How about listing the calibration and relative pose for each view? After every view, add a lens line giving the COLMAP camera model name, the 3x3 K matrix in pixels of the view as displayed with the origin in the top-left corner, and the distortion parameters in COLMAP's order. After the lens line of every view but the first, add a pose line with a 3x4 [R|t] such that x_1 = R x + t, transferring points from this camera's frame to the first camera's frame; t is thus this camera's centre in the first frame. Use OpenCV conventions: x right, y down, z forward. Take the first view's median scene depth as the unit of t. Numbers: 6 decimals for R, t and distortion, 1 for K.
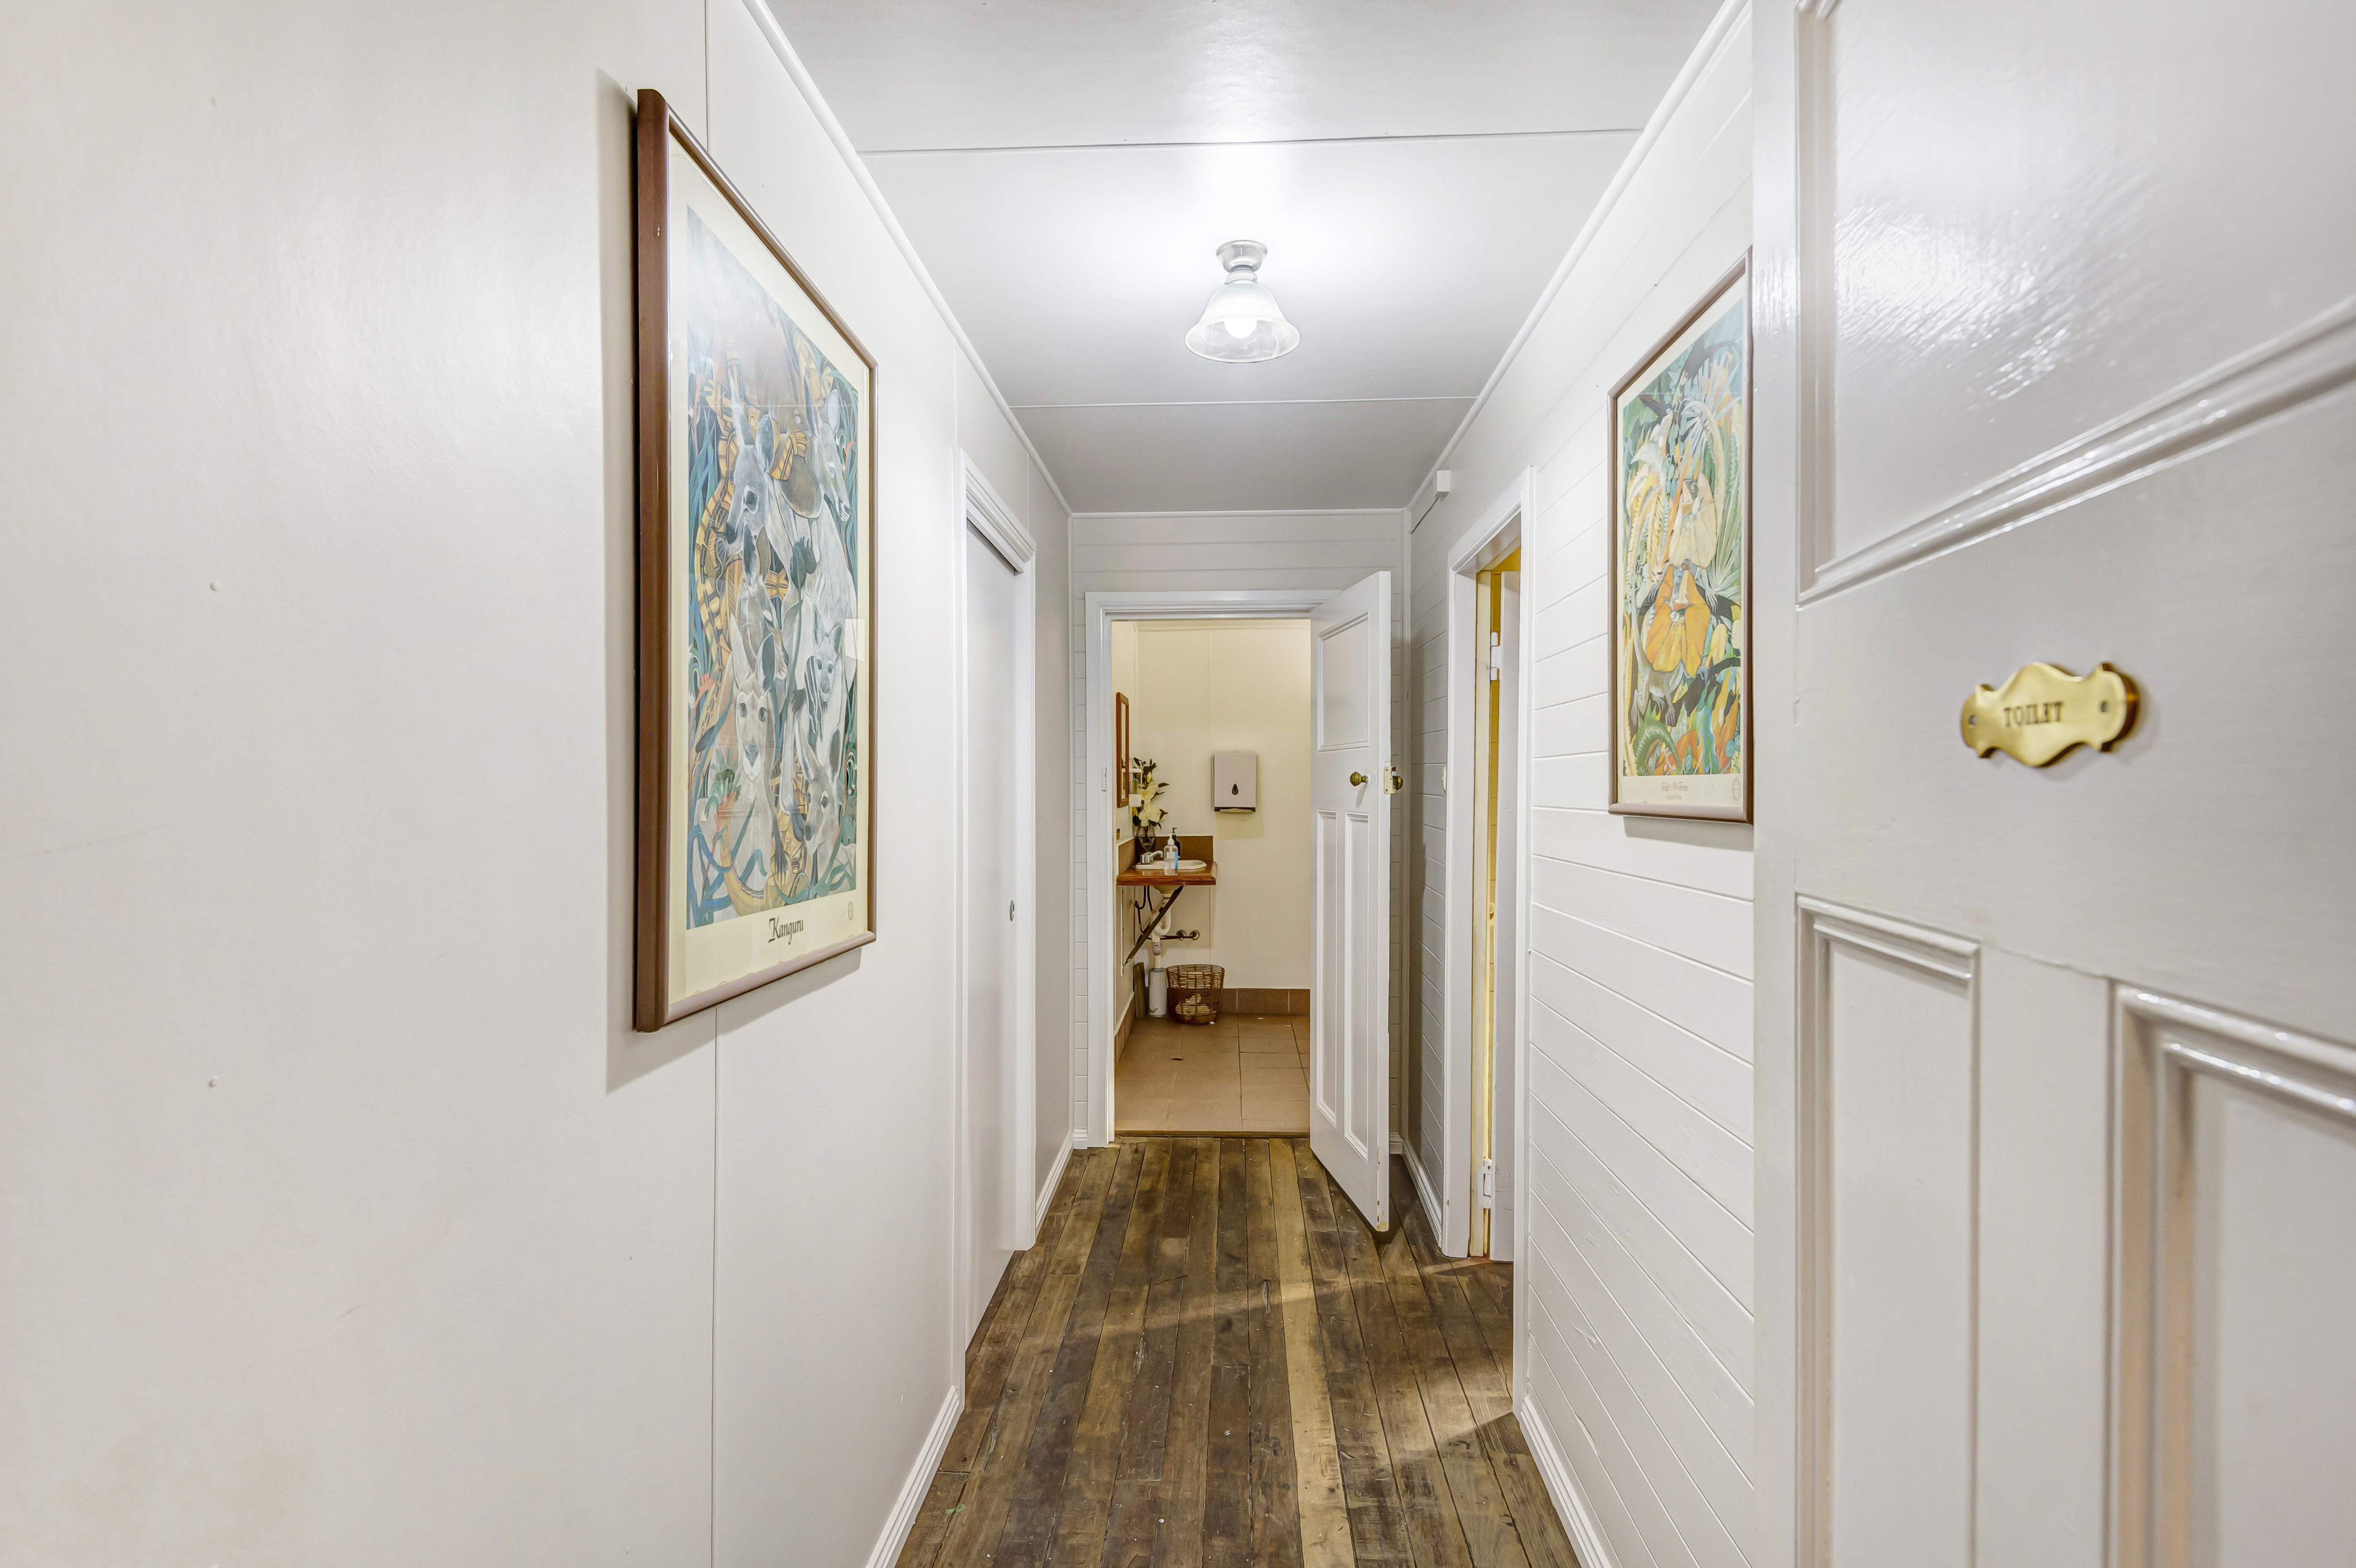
lens RADIAL K [[1096.3, 0, 1178.0], [0, 1096.3, 784.0], [0, 0, 1]] dist [0.000453, 0.000032]
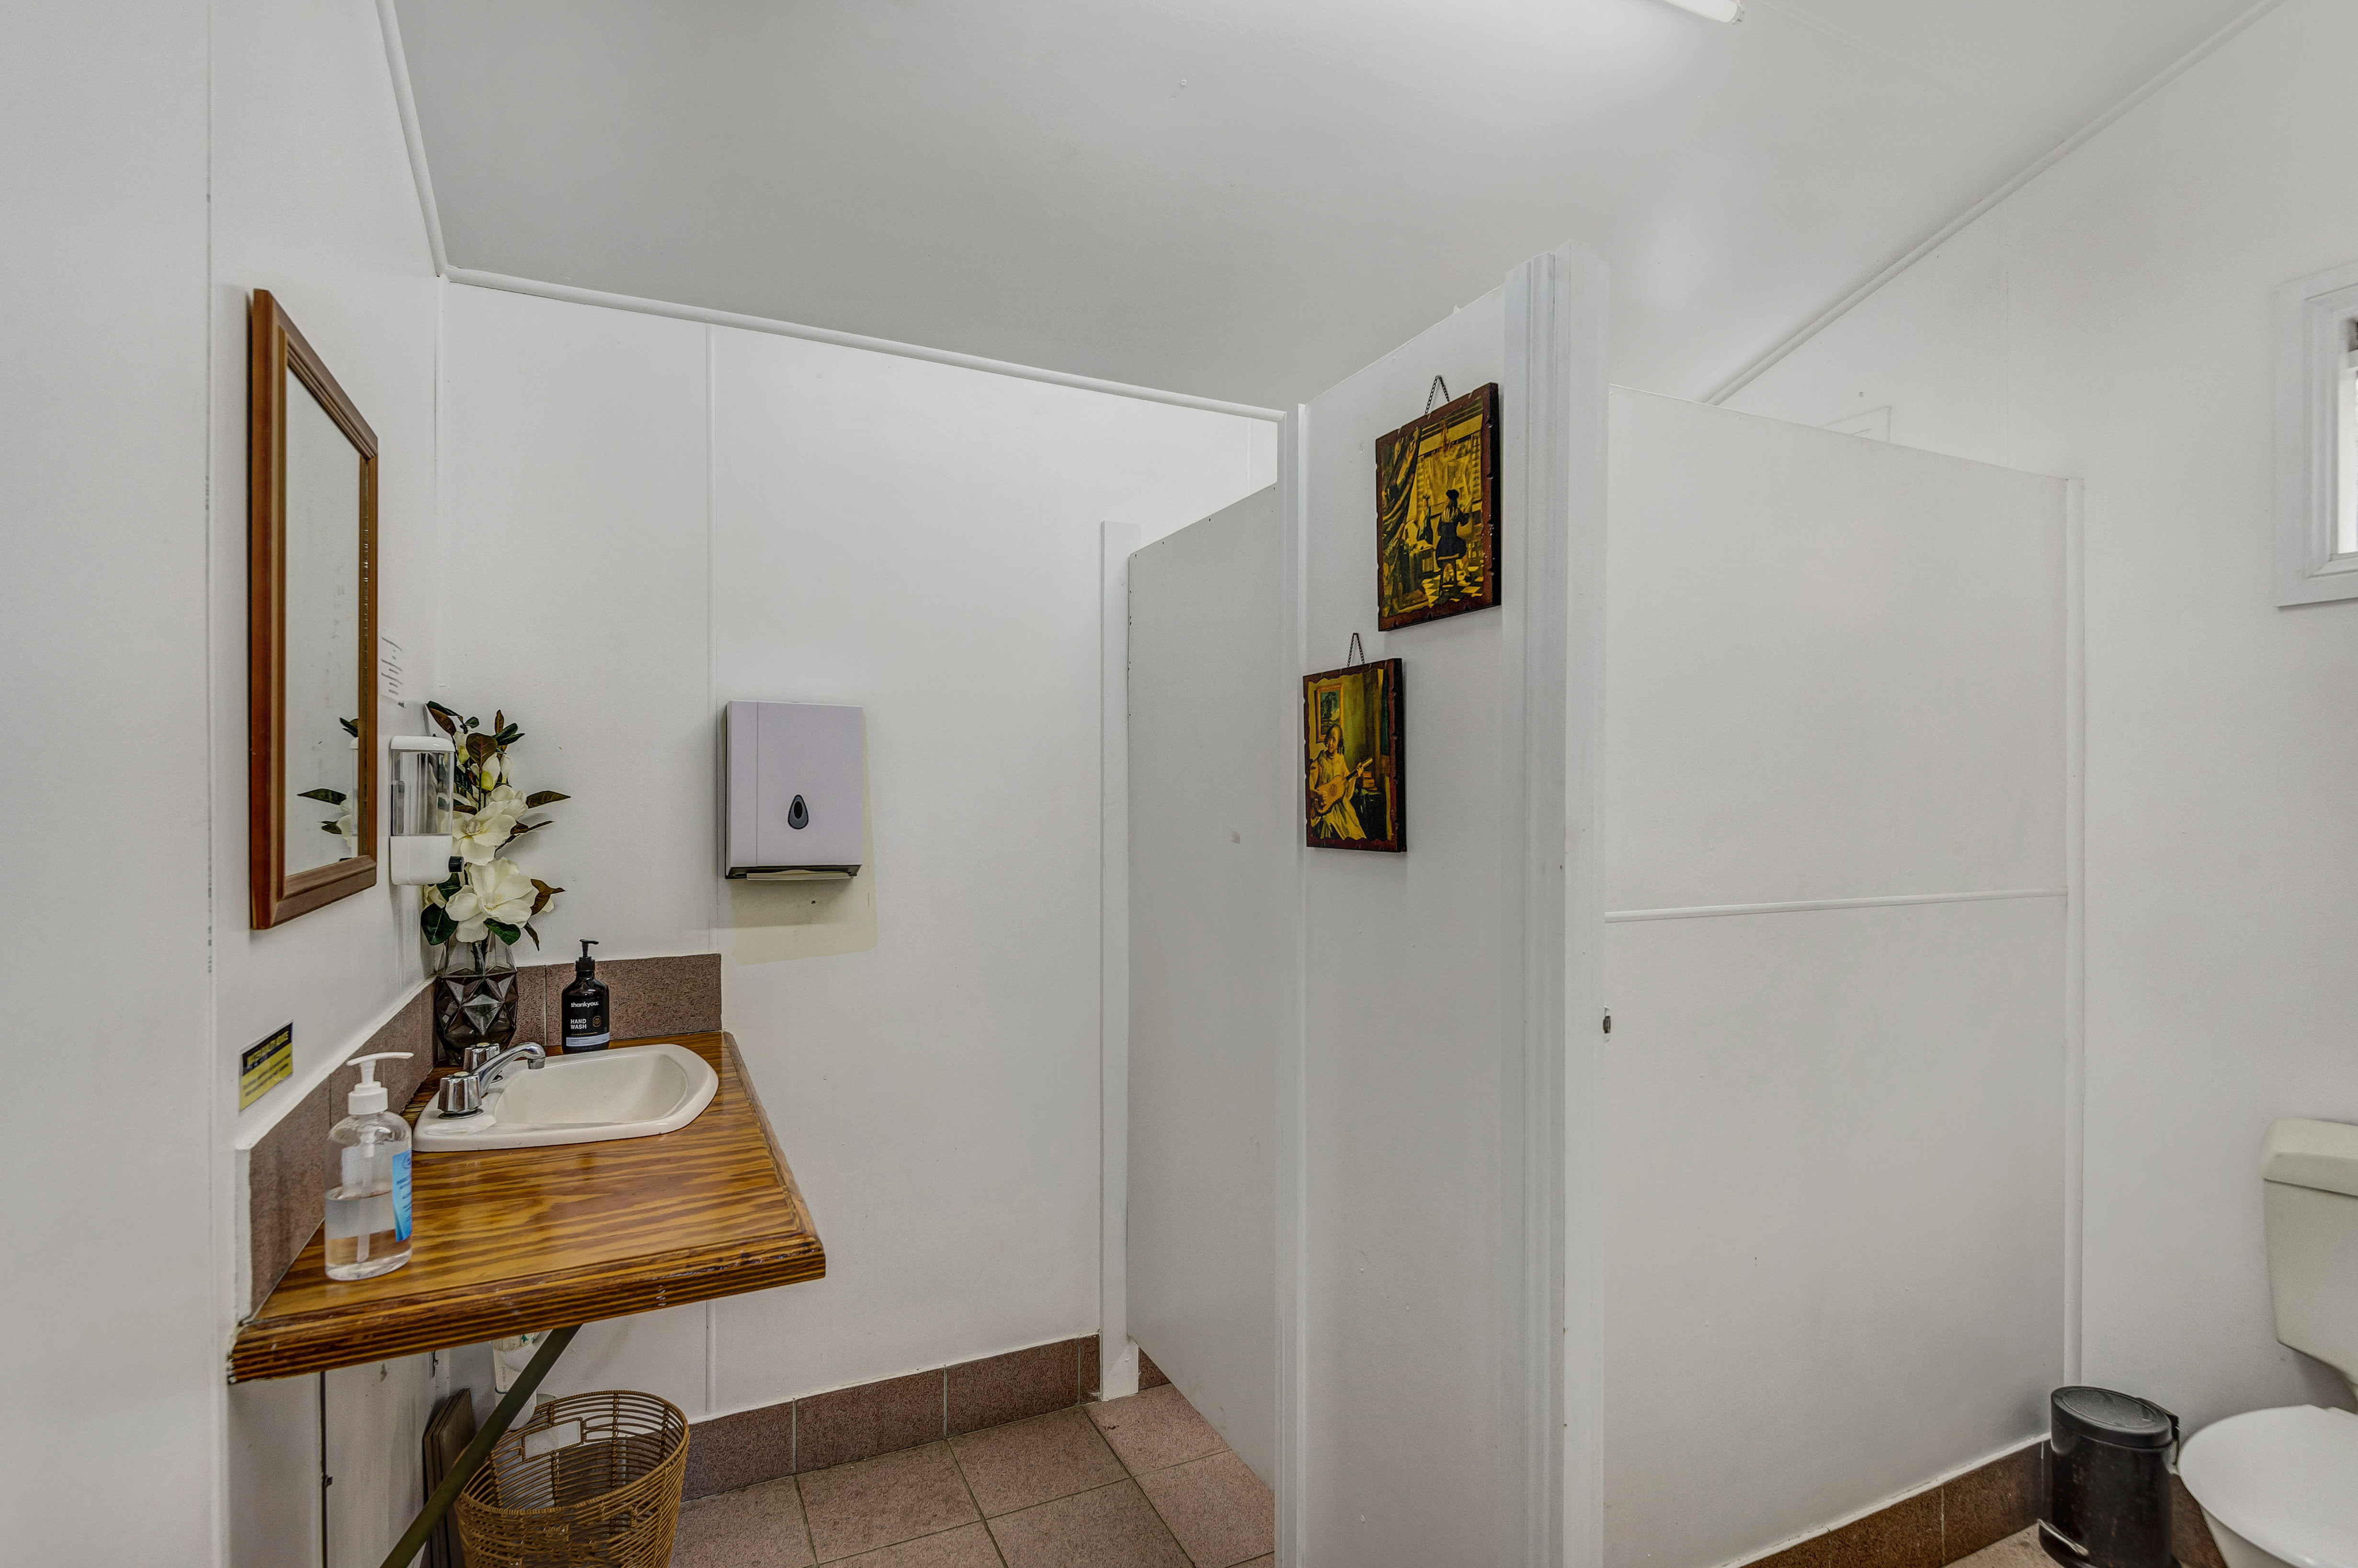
lens RADIAL K [[1111.0, 0, 1179.0], [0, 1111.0, 784.0], [0, 0, 1]] dist [0.000094, -0.000023]
pose [[0.878355, 0.005312, 0.477979, -0.006916], [-0.003669, 0.999984, -0.004370, -0.002526], [-0.477994, 0.002084, 0.878360, 0.653675]]
